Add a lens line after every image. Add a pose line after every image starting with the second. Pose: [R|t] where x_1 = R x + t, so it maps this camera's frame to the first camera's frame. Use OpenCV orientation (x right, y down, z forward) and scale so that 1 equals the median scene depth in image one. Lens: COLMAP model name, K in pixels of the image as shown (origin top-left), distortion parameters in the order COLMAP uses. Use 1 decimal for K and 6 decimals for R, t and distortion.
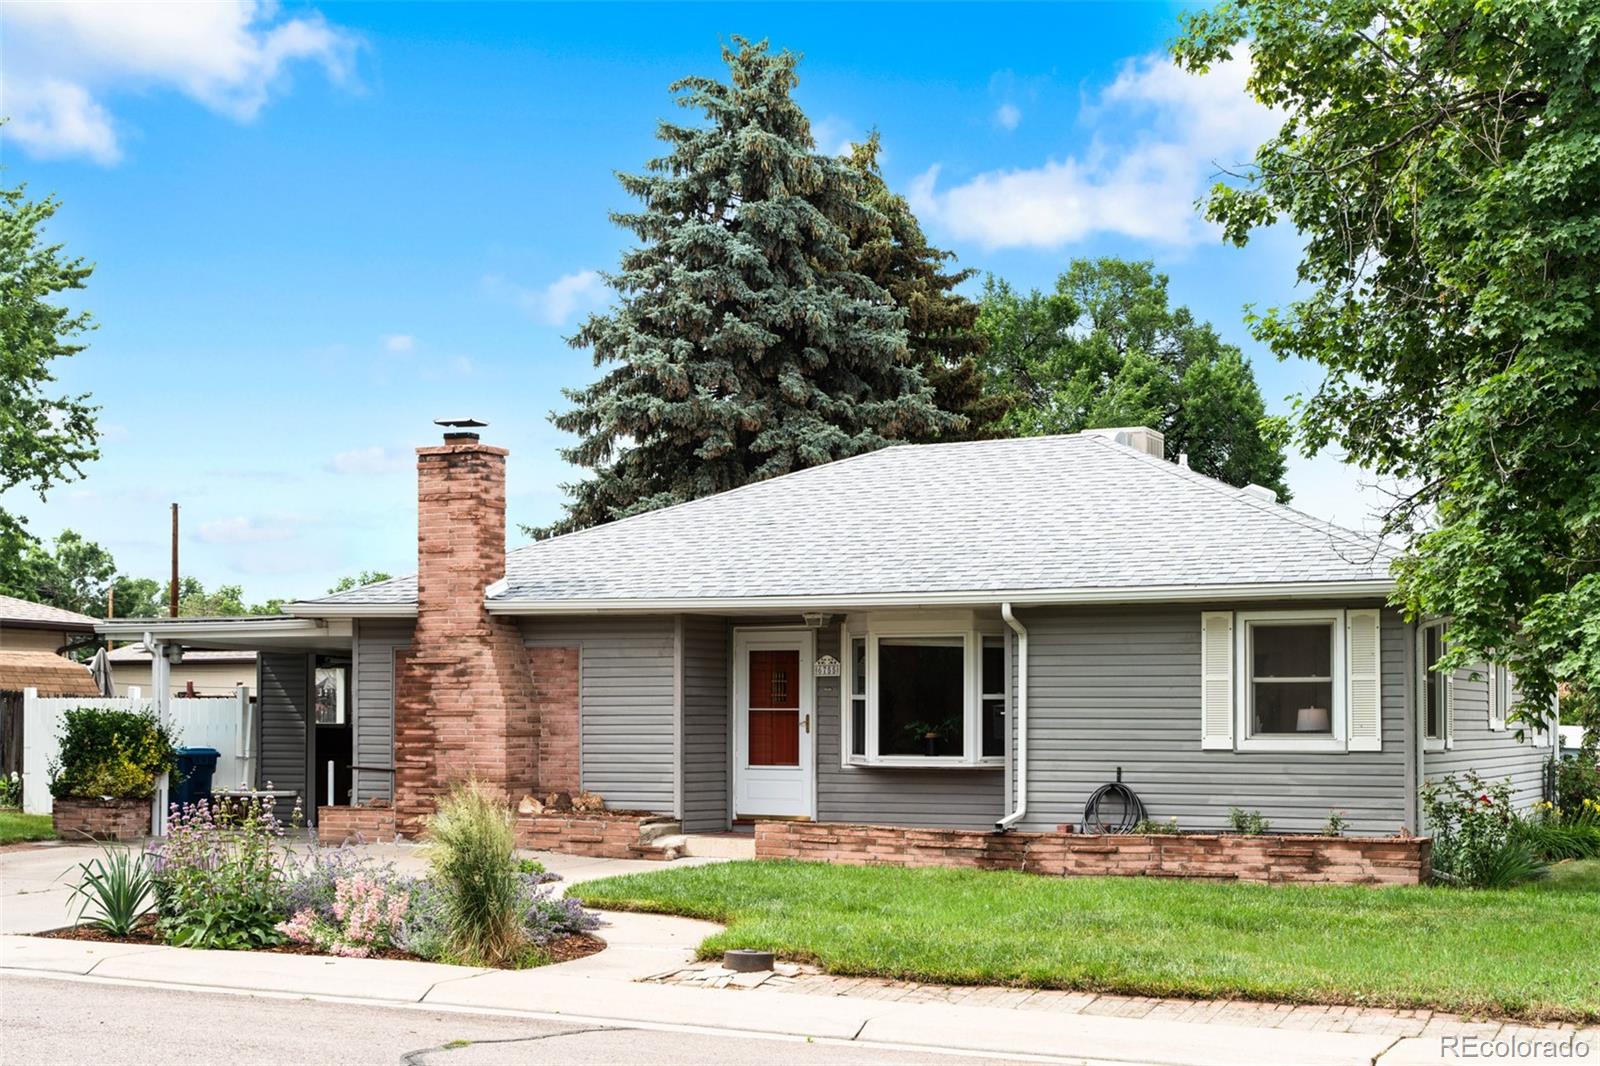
lens RADIAL K [[2293.5, 0, 800.0], [0, 2293.5, 533.0], [0, 0, 1]] dist [0.000010, 0.005554]
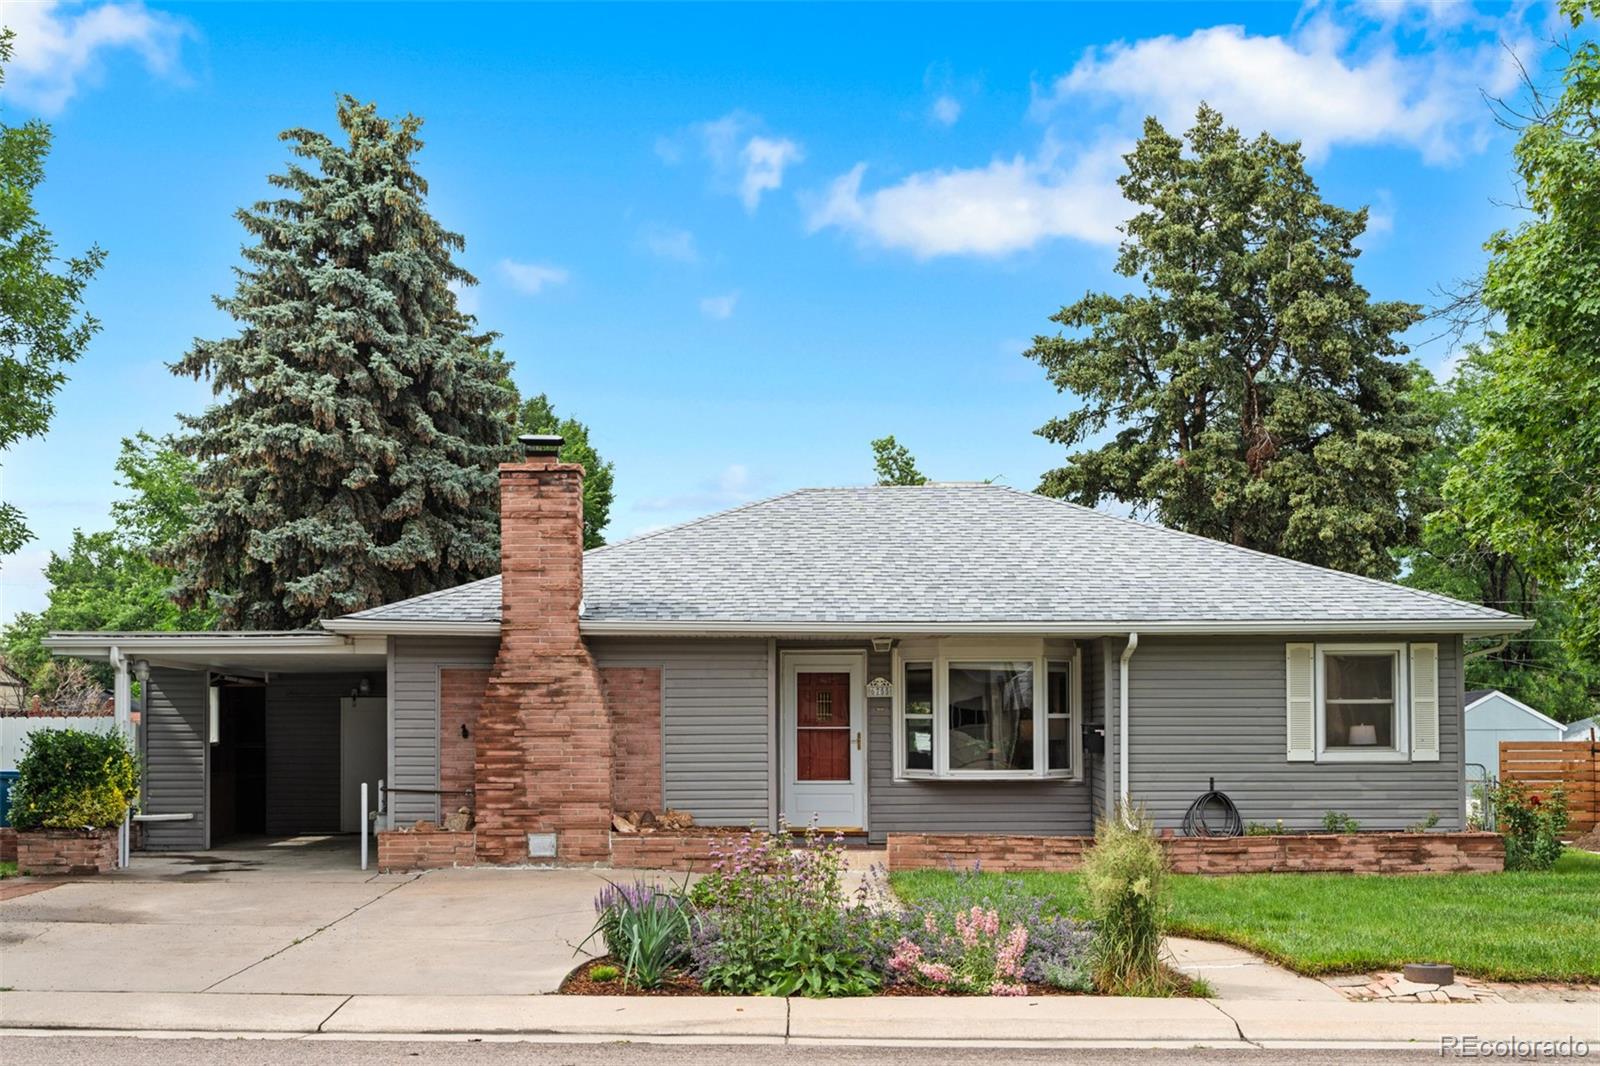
lens RADIAL K [[1866.5, 0, 800.8], [0, 1866.5, 586.2], [0, 0, 1]] dist [-0.013113, -0.001905]
pose [[0.896711, 0.027897, 0.441736, -0.410680], [-0.030799, 0.999525, -0.000602, 0.012097], [-0.441543, -0.013065, 0.897145, 0.229787]]
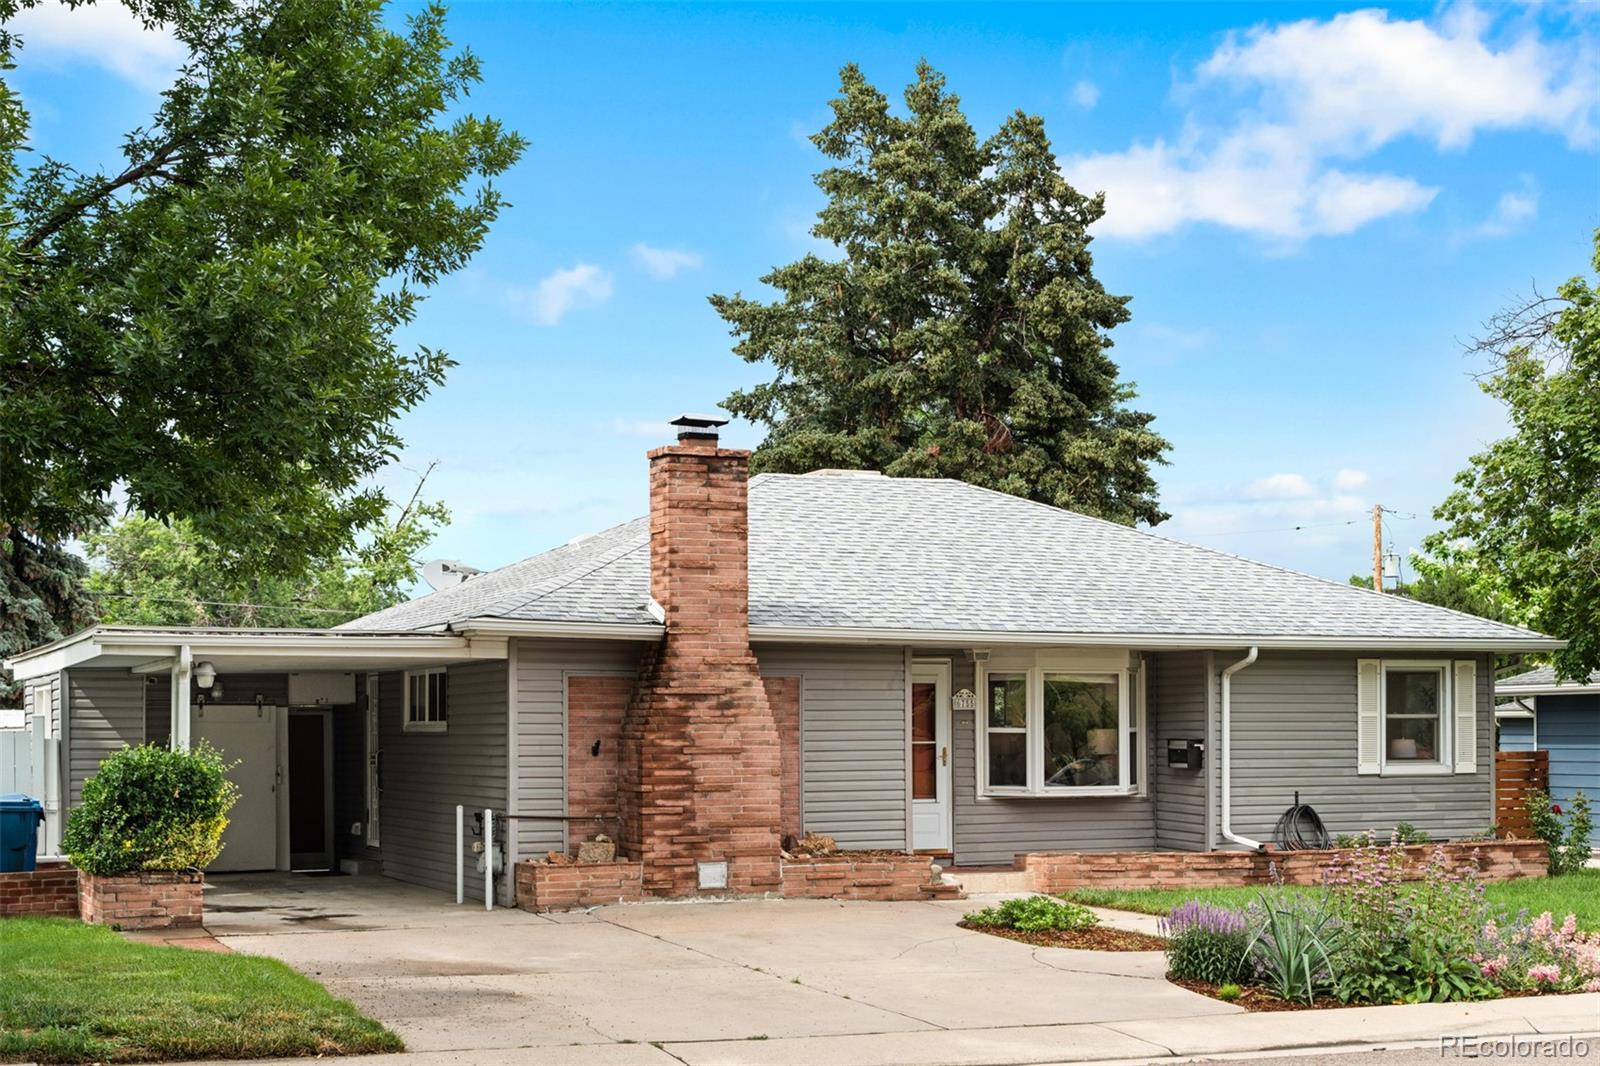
lens RADIAL K [[2297.0, 0, 799.8], [0, 2297.0, 580.6], [0, 0, 1]] dist [-0.005024, 0.033885]
pose [[0.634778, 0.044593, 0.771406, -0.818792], [-0.057933, 0.998270, -0.010035, 0.020056], [-0.770519, -0.038319, 0.636264, 0.413539]]
